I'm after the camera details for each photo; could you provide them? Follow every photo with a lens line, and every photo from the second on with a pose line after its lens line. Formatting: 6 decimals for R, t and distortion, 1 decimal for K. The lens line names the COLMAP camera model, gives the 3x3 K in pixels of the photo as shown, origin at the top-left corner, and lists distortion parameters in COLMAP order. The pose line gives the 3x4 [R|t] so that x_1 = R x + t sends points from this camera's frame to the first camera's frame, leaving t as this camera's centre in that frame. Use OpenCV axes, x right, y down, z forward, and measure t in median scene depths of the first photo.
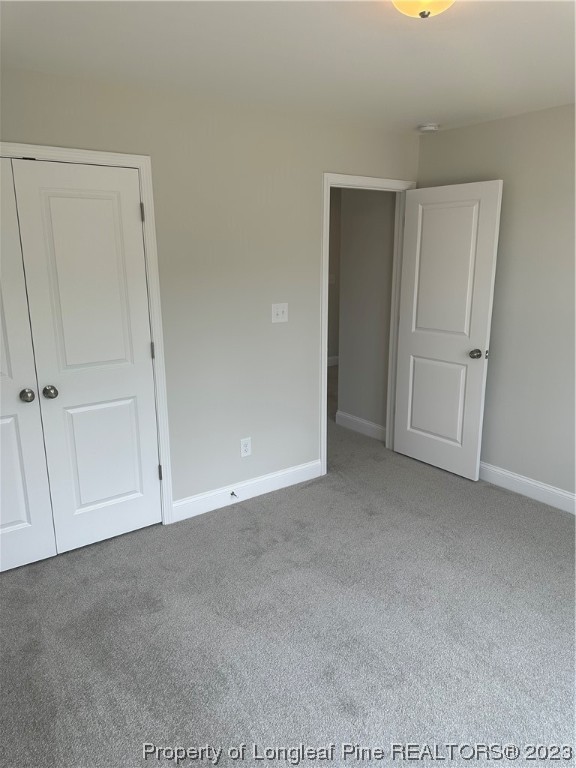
lens RADIAL K [[545.6, 0, 290.1], [0, 545.6, 383.3], [0, 0, 1]] dist [0.023083, -0.025316]
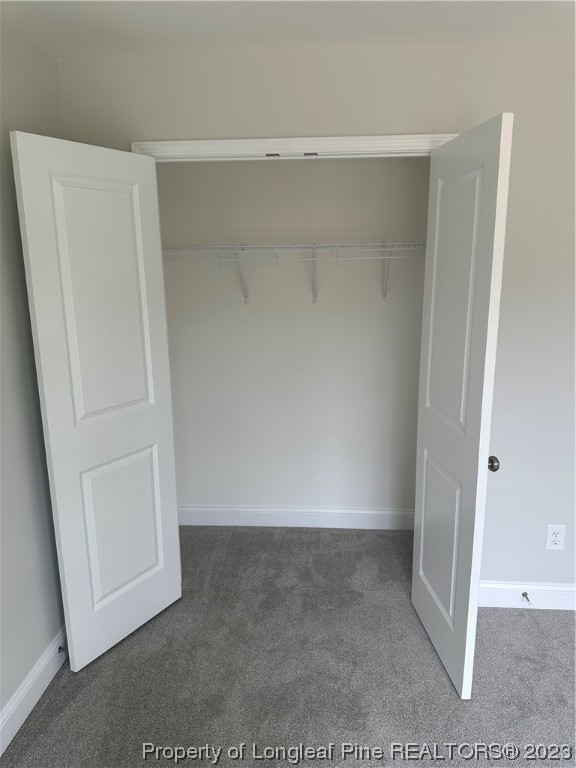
lens RADIAL K [[545.6, 0, 286.2], [0, 545.6, 385.9], [0, 0, 1]] dist [0.023083, -0.025316]
pose [[0.761780, 0.141784, -0.632131, 0.079920], [-0.142343, 0.988544, 0.050188, -0.066162], [0.632005, 0.051747, 0.773235, 0.259271]]
